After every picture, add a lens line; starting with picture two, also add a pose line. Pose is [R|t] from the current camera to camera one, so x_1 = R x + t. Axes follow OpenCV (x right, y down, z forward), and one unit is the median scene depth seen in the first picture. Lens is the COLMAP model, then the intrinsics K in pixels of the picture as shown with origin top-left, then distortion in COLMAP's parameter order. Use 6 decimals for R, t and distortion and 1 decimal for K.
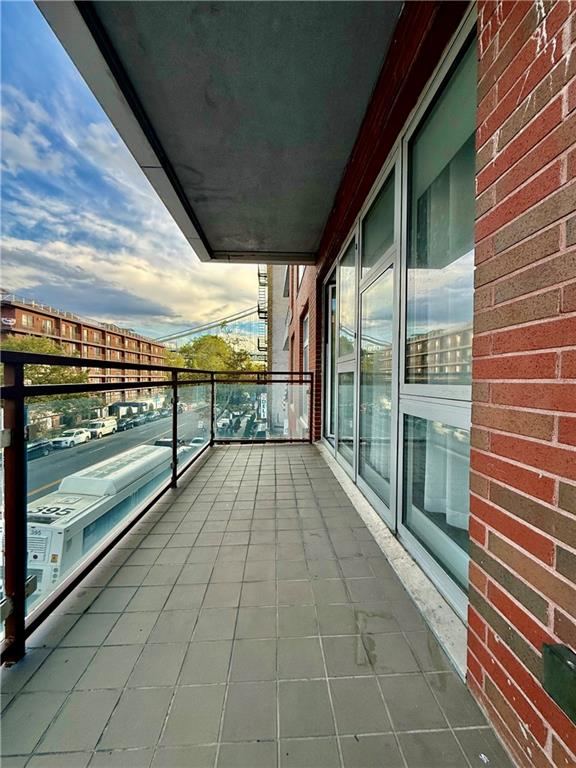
lens RADIAL K [[306.8, 0, 288.3], [0, 306.8, 381.7], [0, 0, 1]] dist [-0.000314, -0.000083]
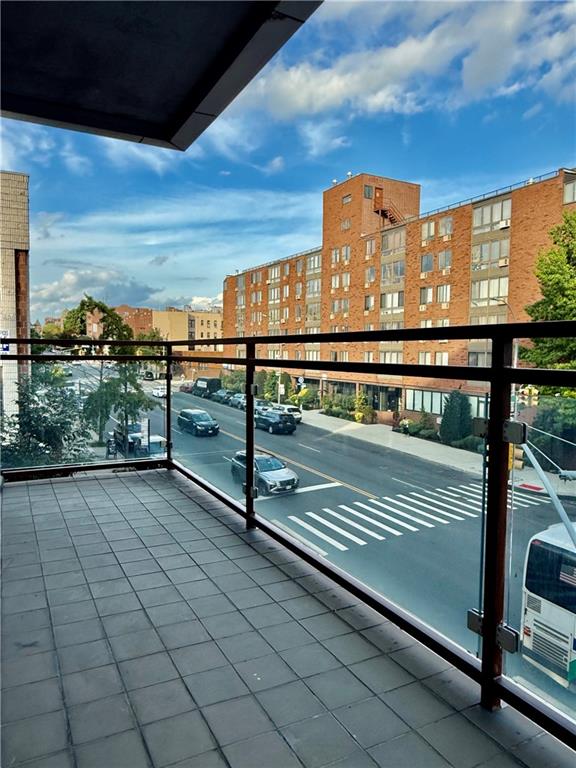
lens RADIAL K [[557.9, 0, 290.8], [0, 557.9, 383.4], [0, 0, 1]] dist [0.026861, -0.001956]
pose [[-0.906595, 0.012477, -0.421818, 0.073564], [-0.017686, 0.997561, 0.067519, -0.026796], [0.421632, 0.068673, -0.904163, 1.919995]]
